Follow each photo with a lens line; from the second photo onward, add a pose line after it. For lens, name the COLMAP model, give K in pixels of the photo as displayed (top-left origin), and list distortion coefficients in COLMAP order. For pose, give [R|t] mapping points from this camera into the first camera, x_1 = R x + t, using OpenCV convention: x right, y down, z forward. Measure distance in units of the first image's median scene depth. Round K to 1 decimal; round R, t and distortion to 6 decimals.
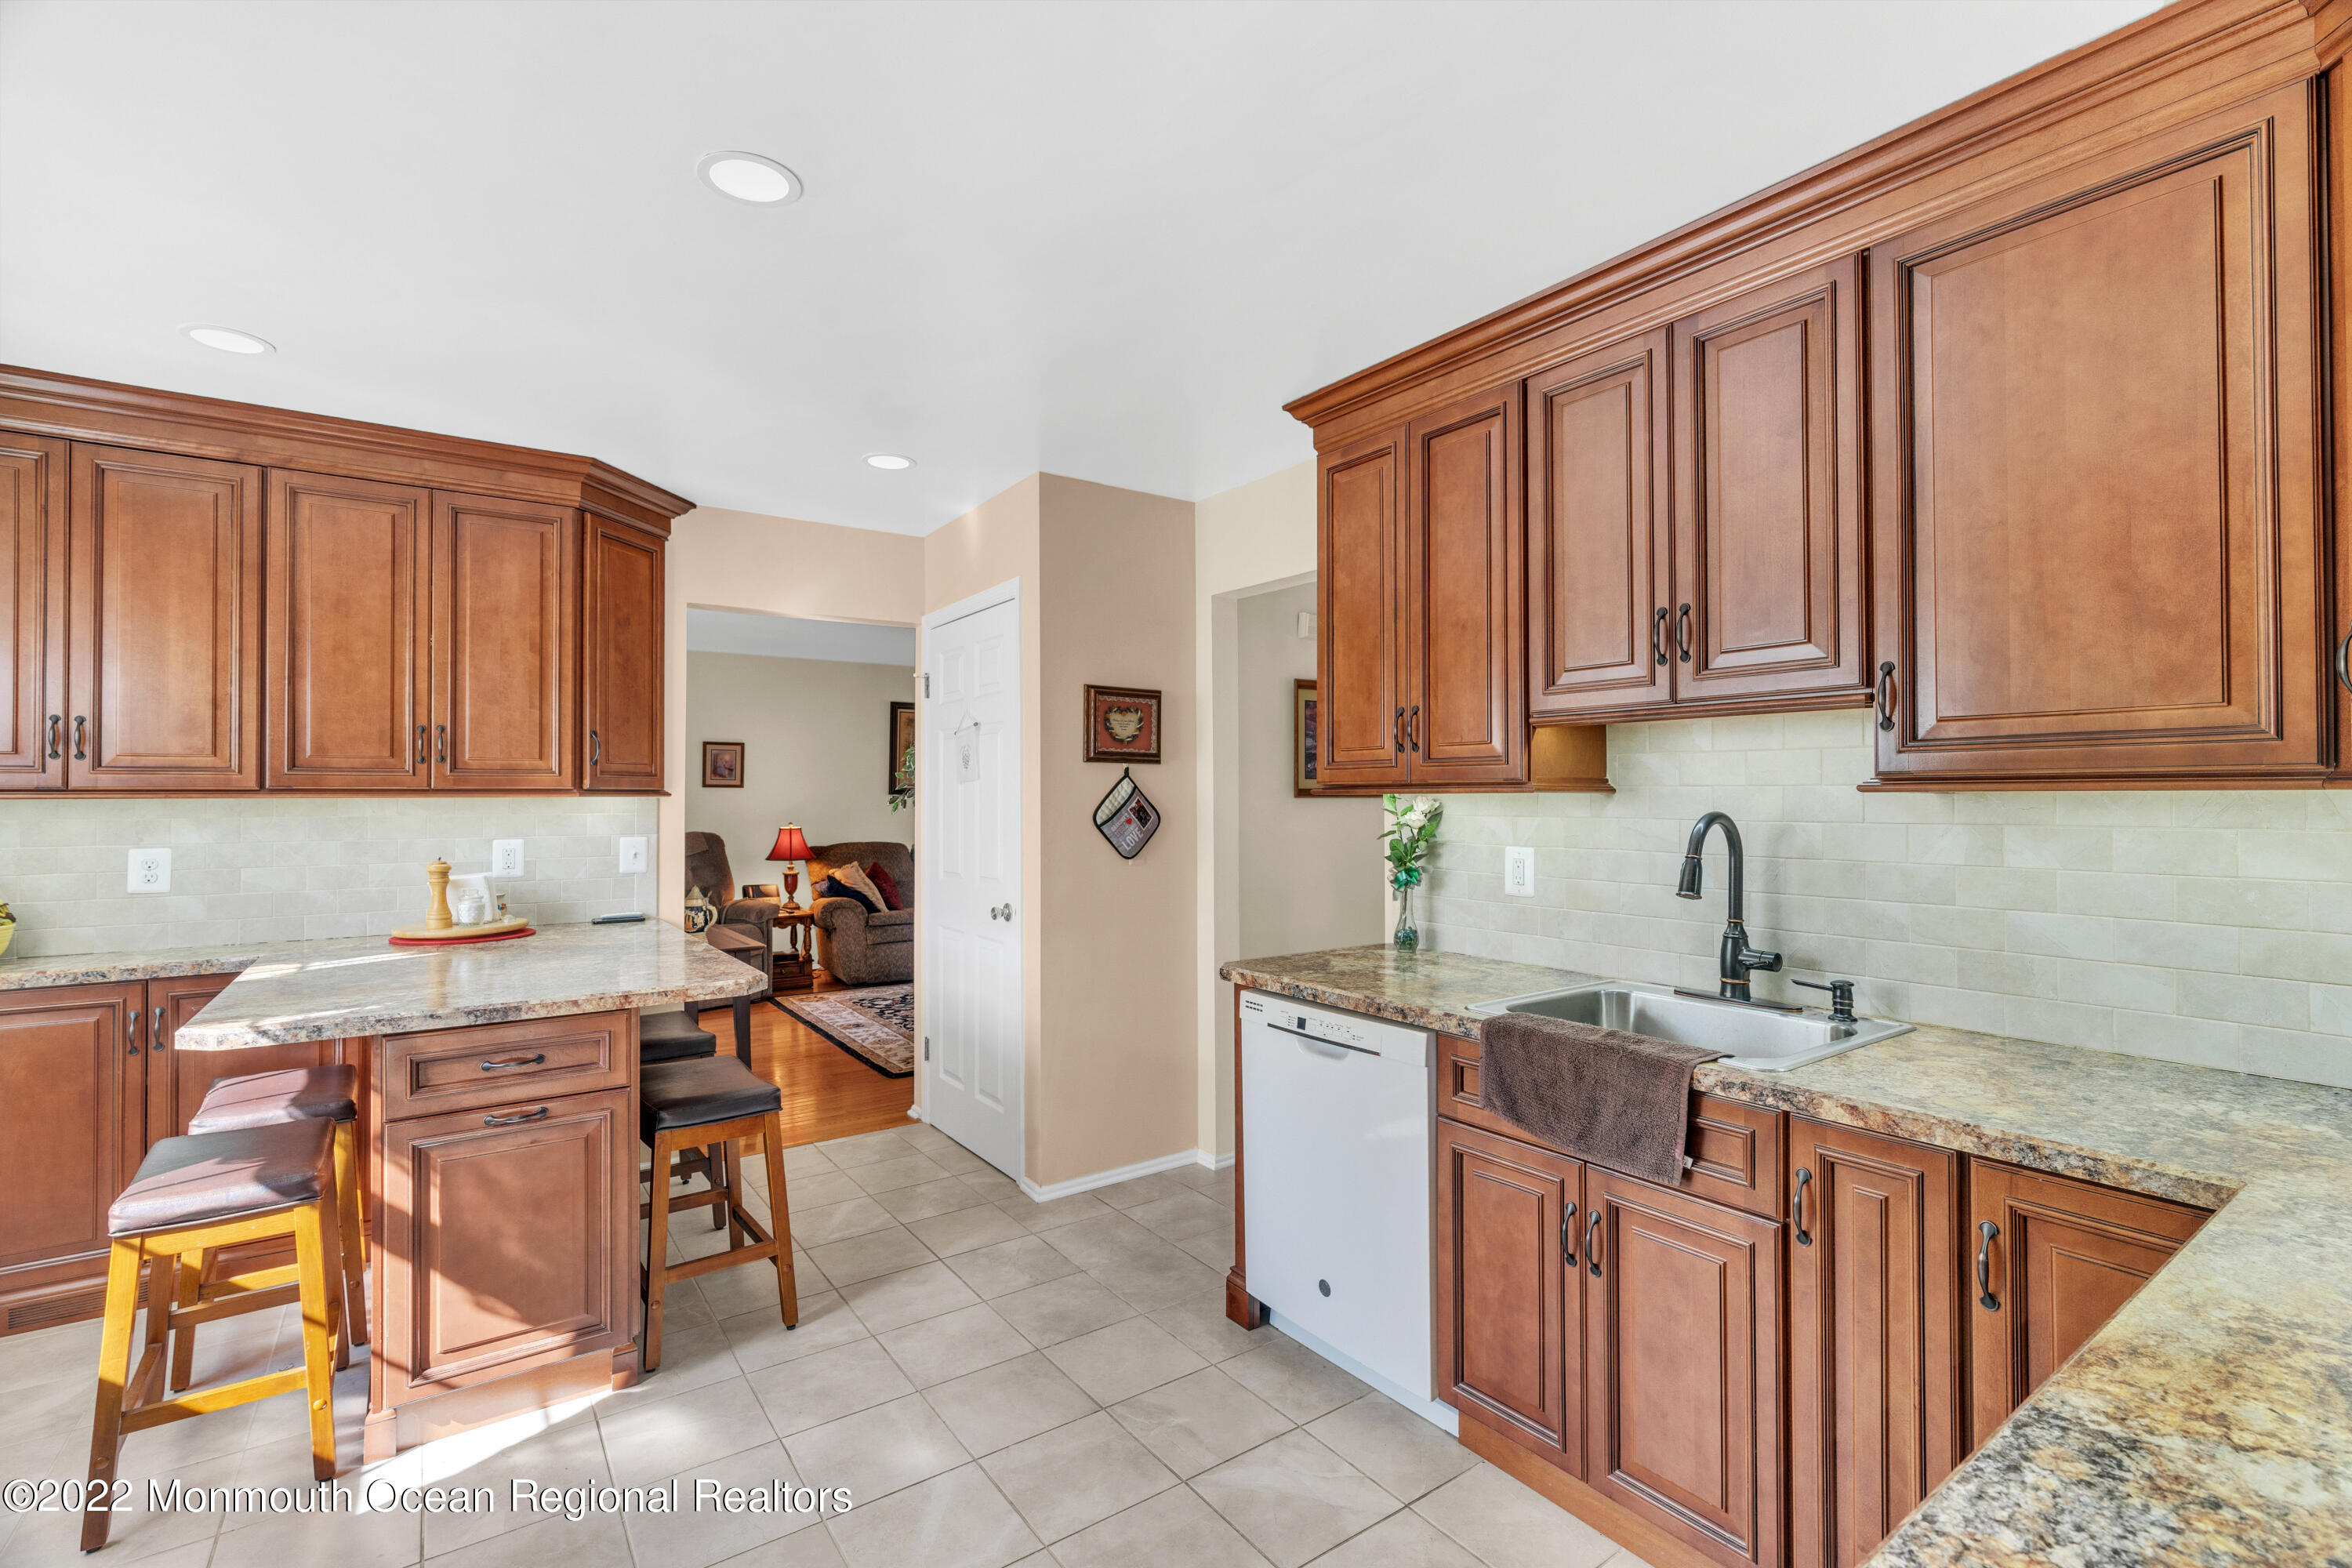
lens RADIAL K [[1048.5, 0, 1174.2], [0, 1048.5, 787.6], [0, 0, 1]] dist [-0.007219, 0.000936]
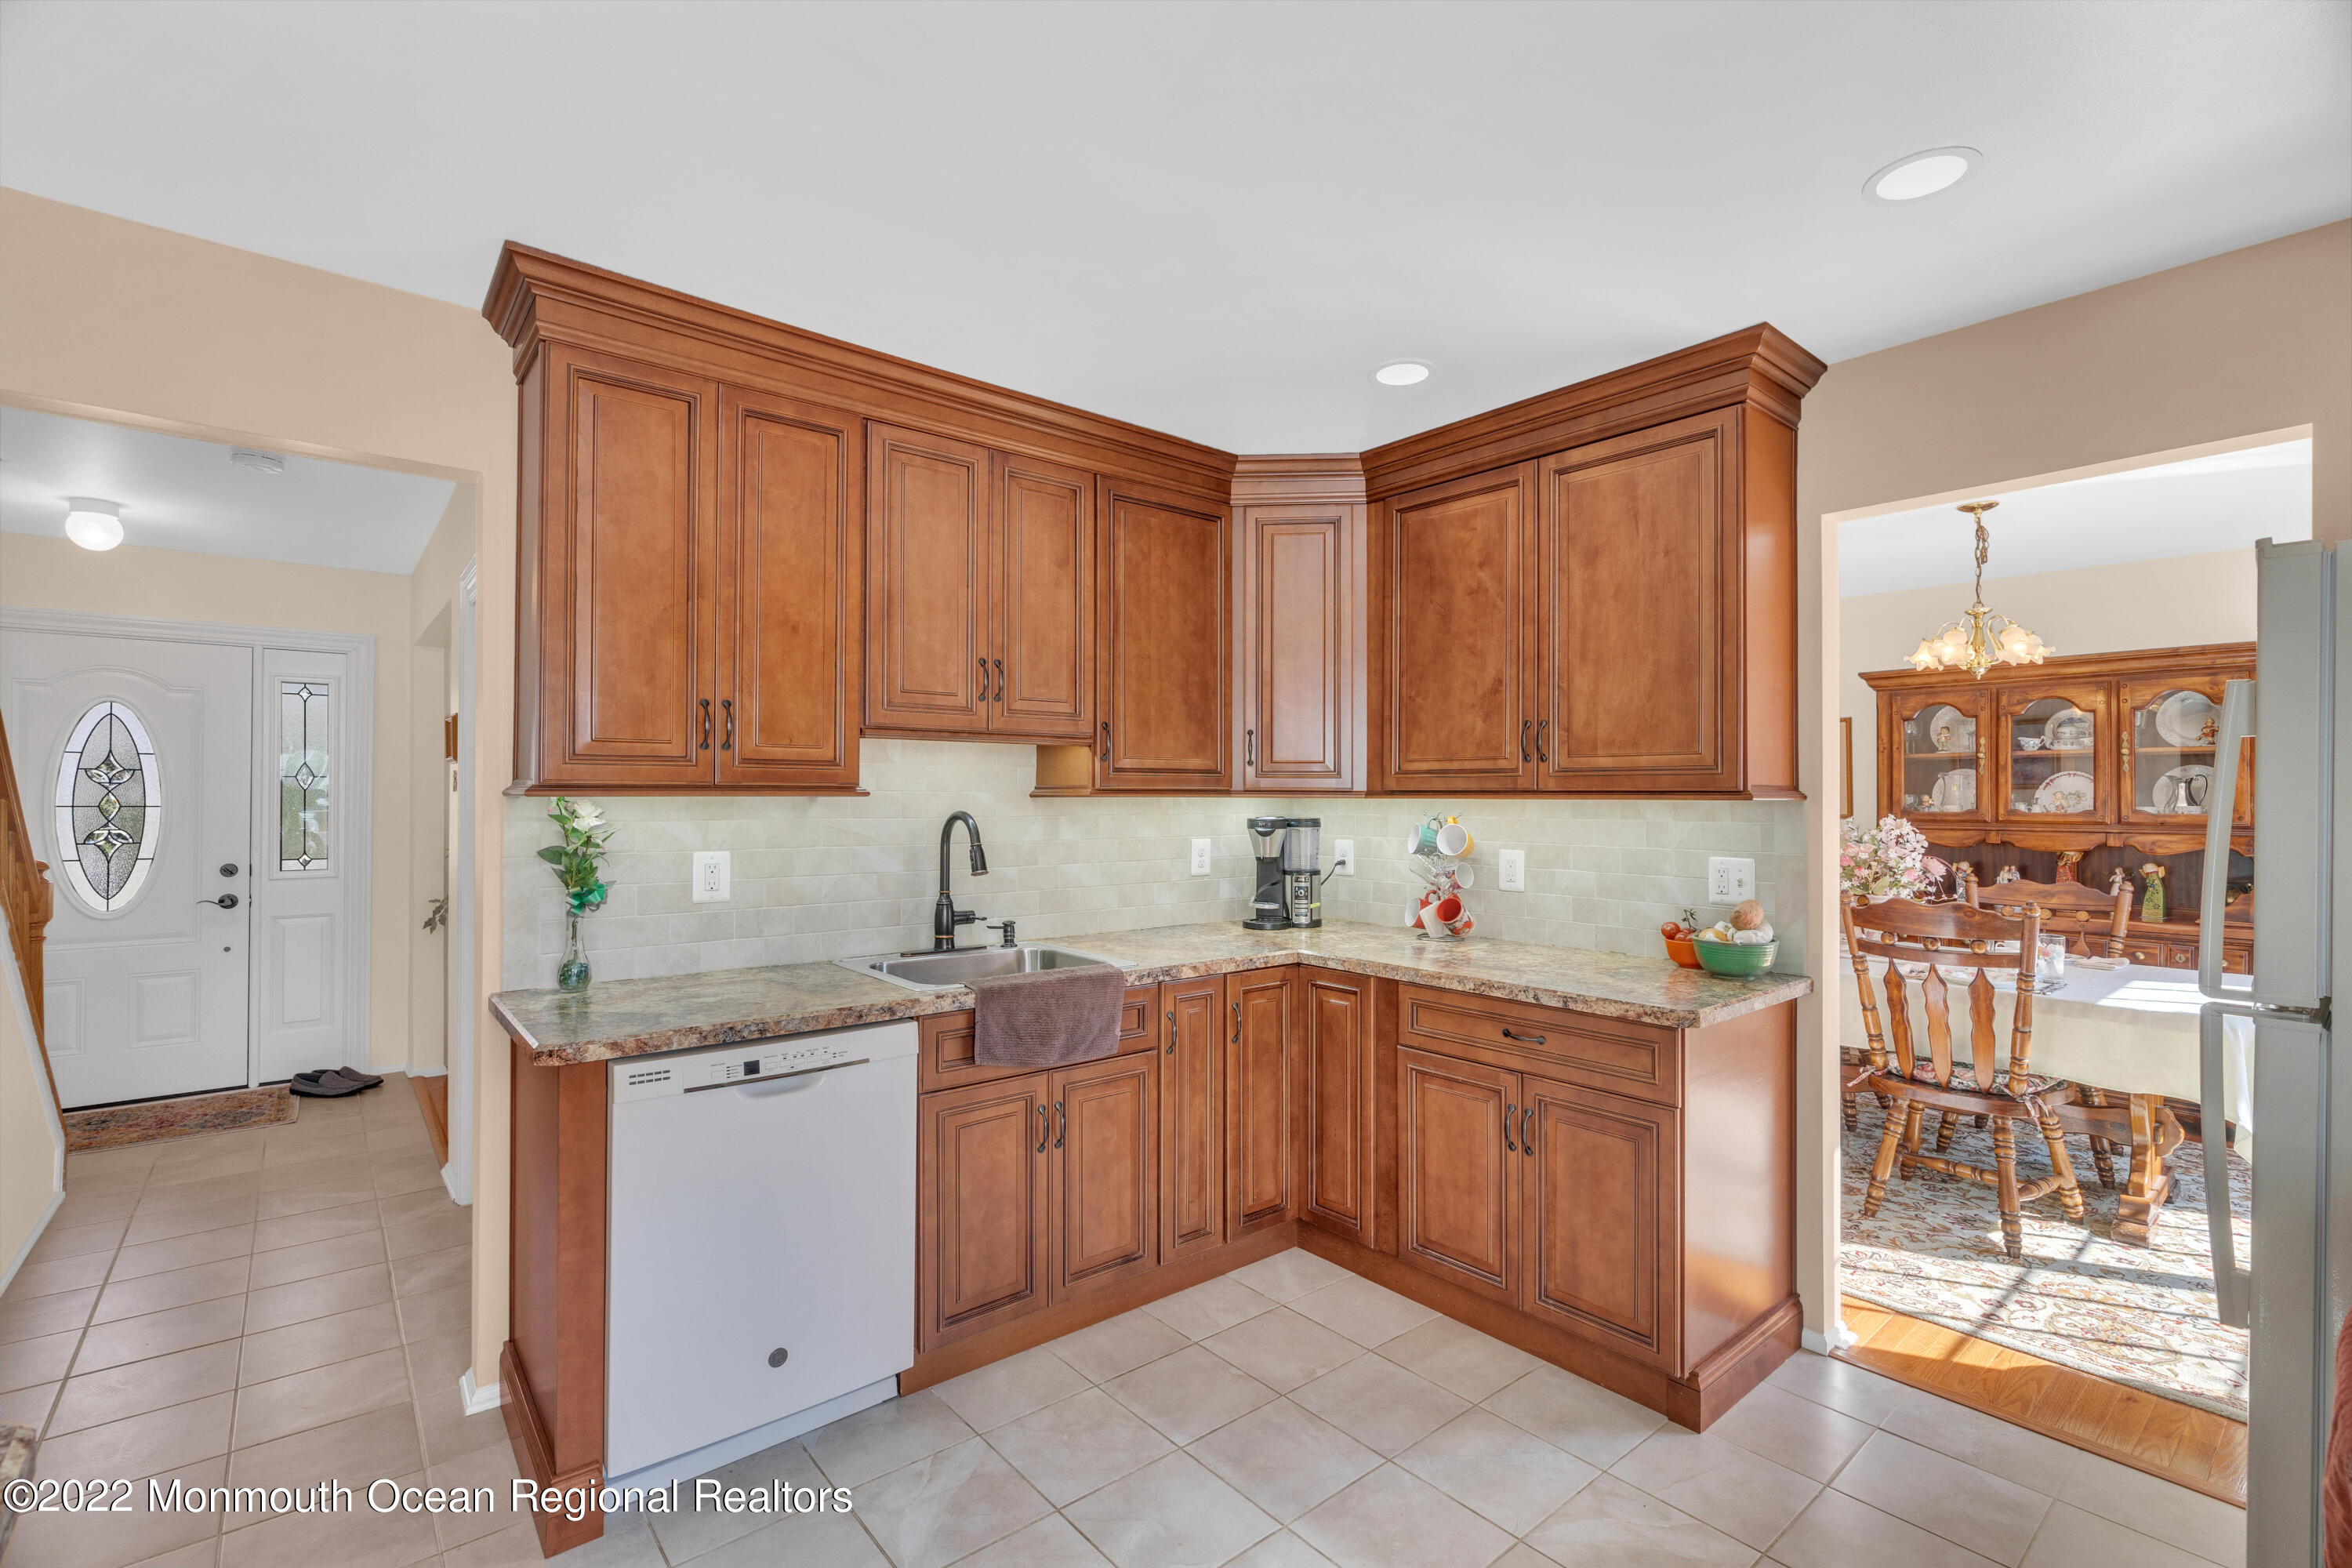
lens RADIAL K [[1048.5, 0, 1167.3], [0, 1048.5, 788.5], [0, 0, 1]] dist [-0.007219, 0.000936]
pose [[-0.072286, 0.010487, 0.997329, -0.756374], [-0.011343, 0.999871, -0.011335, 0.005285], [-0.997319, -0.012132, -0.072157, 0.736006]]
